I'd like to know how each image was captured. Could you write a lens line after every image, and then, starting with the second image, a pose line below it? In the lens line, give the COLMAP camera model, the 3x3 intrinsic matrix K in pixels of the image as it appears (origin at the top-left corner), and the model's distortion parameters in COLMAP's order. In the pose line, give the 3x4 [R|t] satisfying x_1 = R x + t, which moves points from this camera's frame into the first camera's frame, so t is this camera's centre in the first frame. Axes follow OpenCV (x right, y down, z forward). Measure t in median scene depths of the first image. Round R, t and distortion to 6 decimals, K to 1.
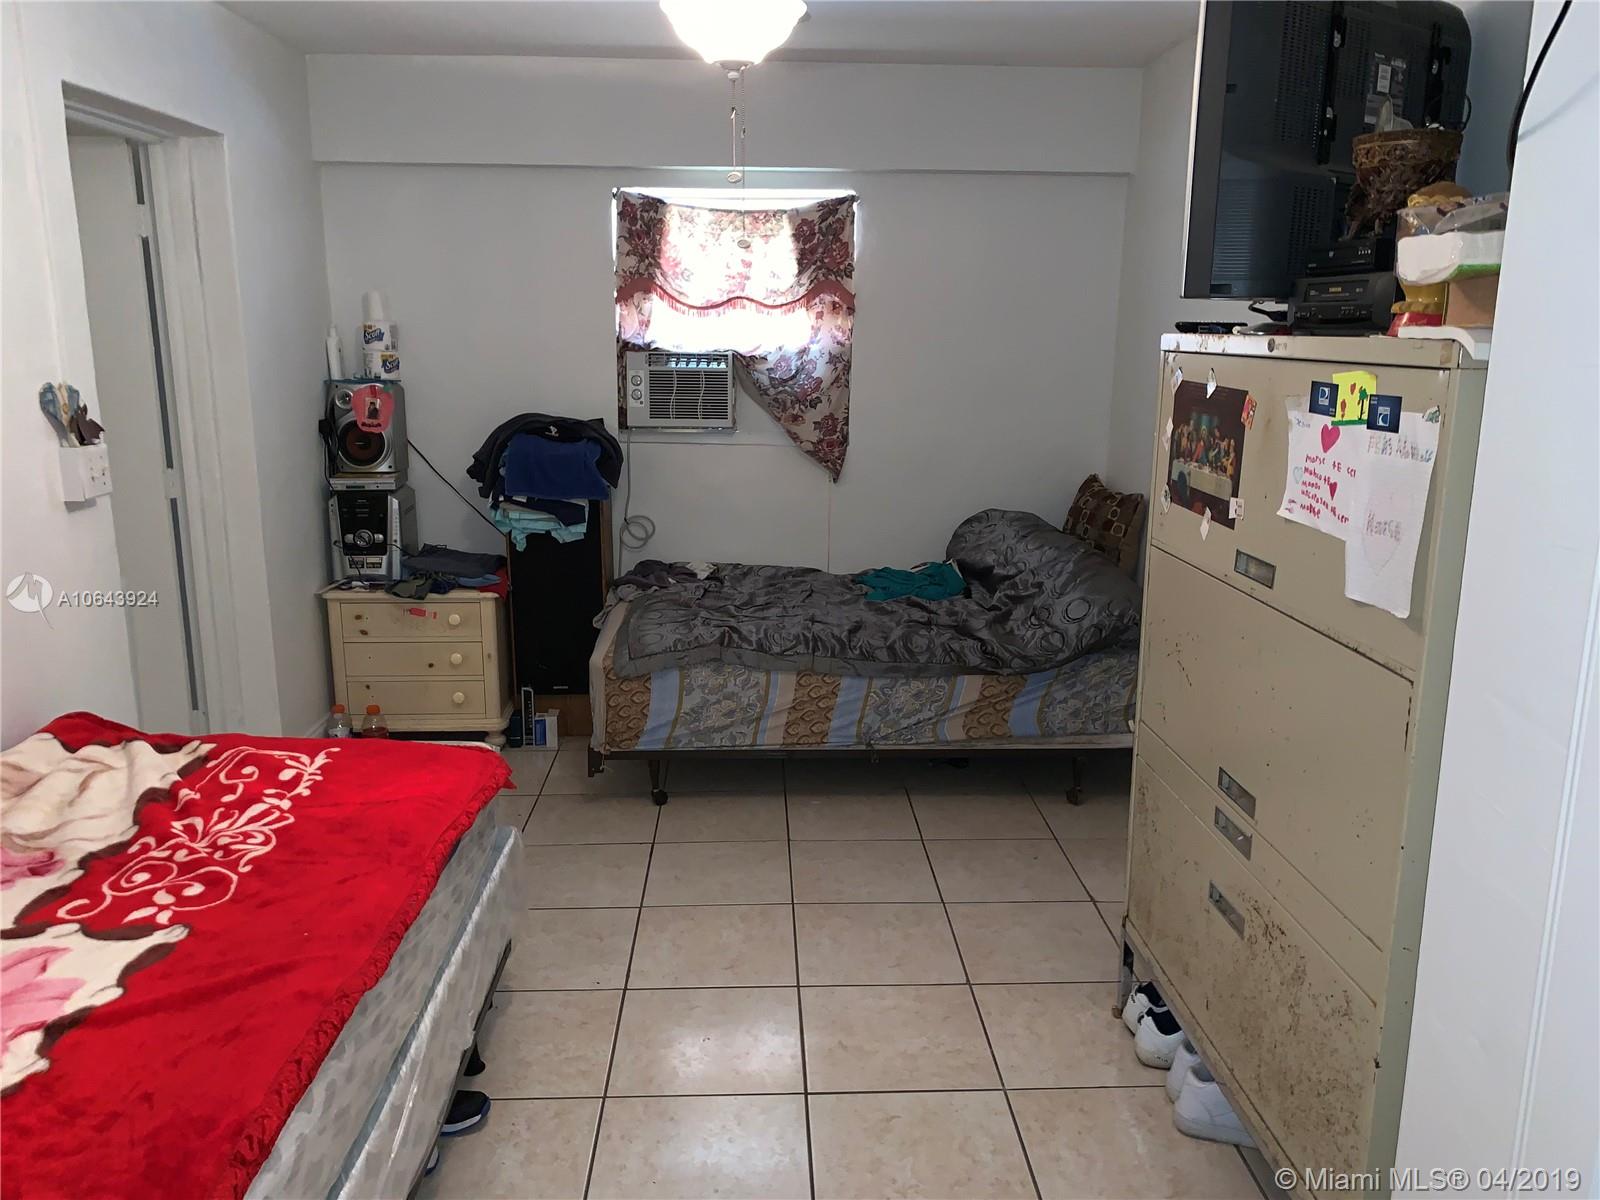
lens RADIAL K [[1224.8, 0, 802.4], [0, 1224.8, 592.9], [0, 0, 1]] dist [0.038843, -0.045834]
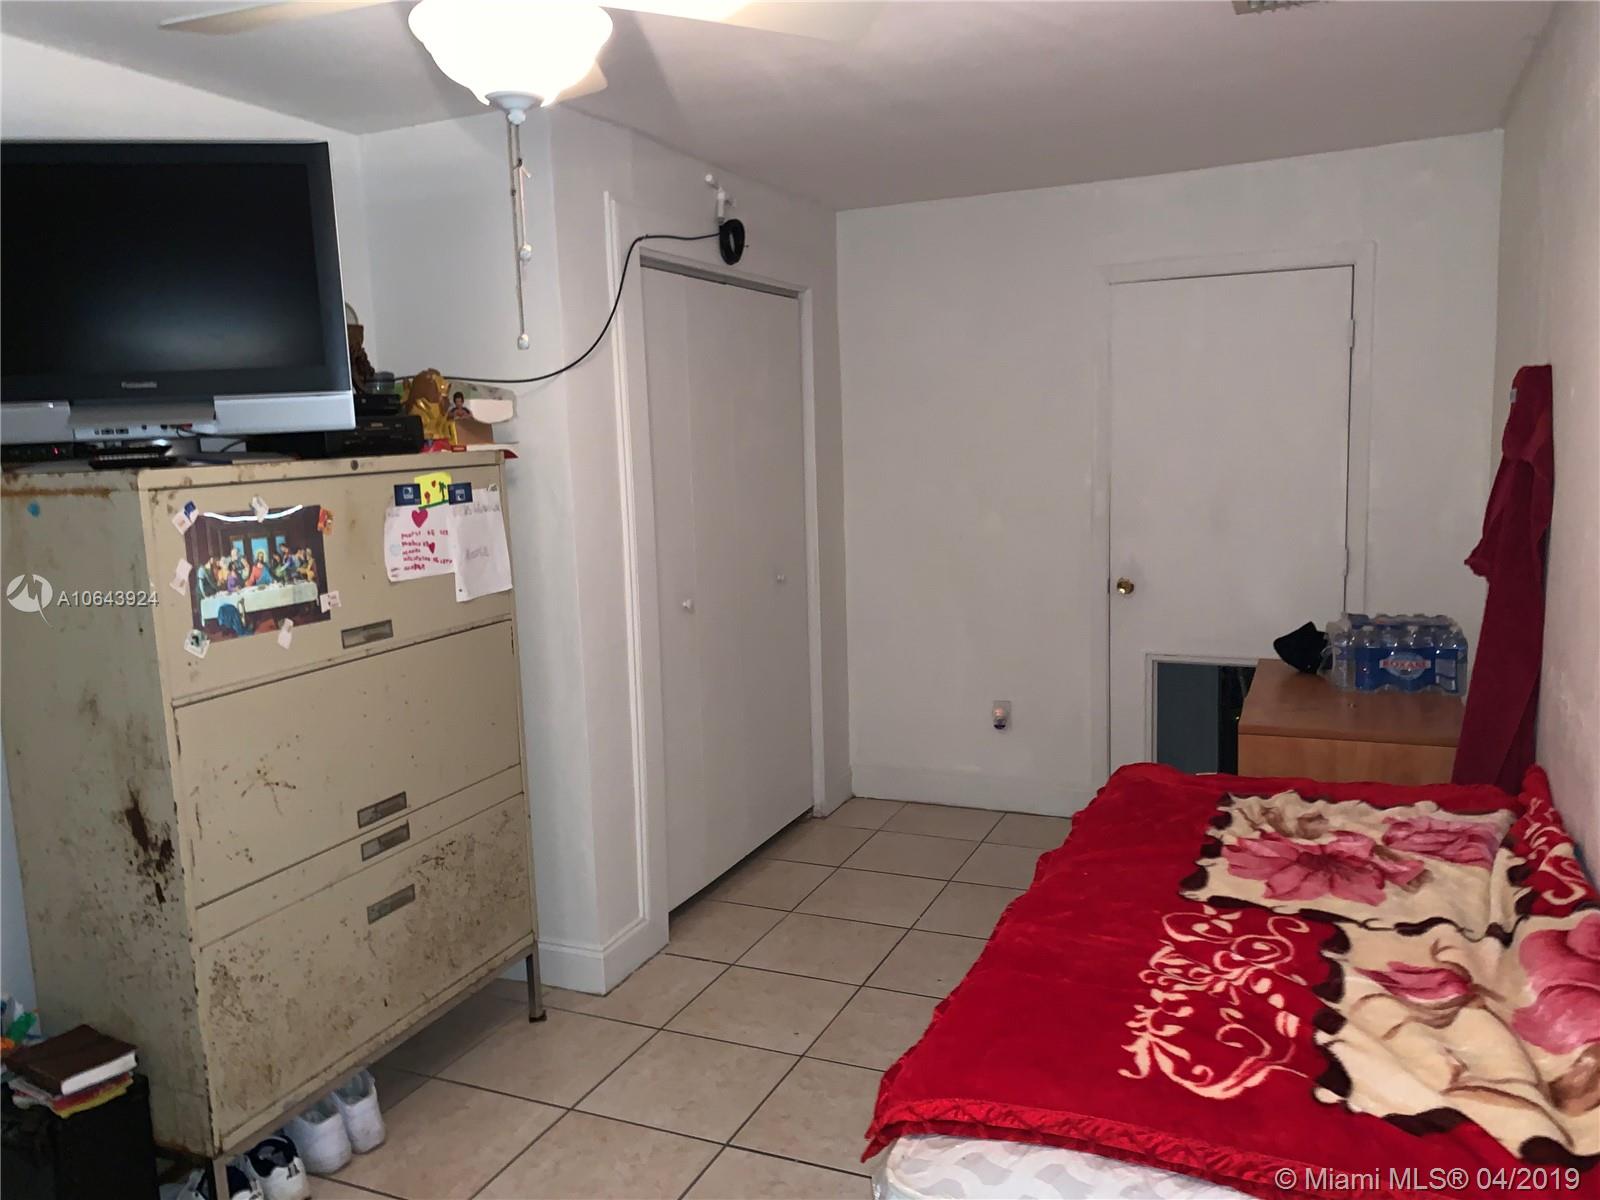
lens RADIAL K [[1224.8, 0, 802.9], [0, 1224.8, 602.7], [0, 0, 1]] dist [0.038843, -0.045834]
pose [[-0.896629, -0.037670, 0.441178, -0.695057], [0.125931, 0.933533, 0.335645, -0.482583], [-0.424498, 0.356507, -0.832289, 2.107395]]
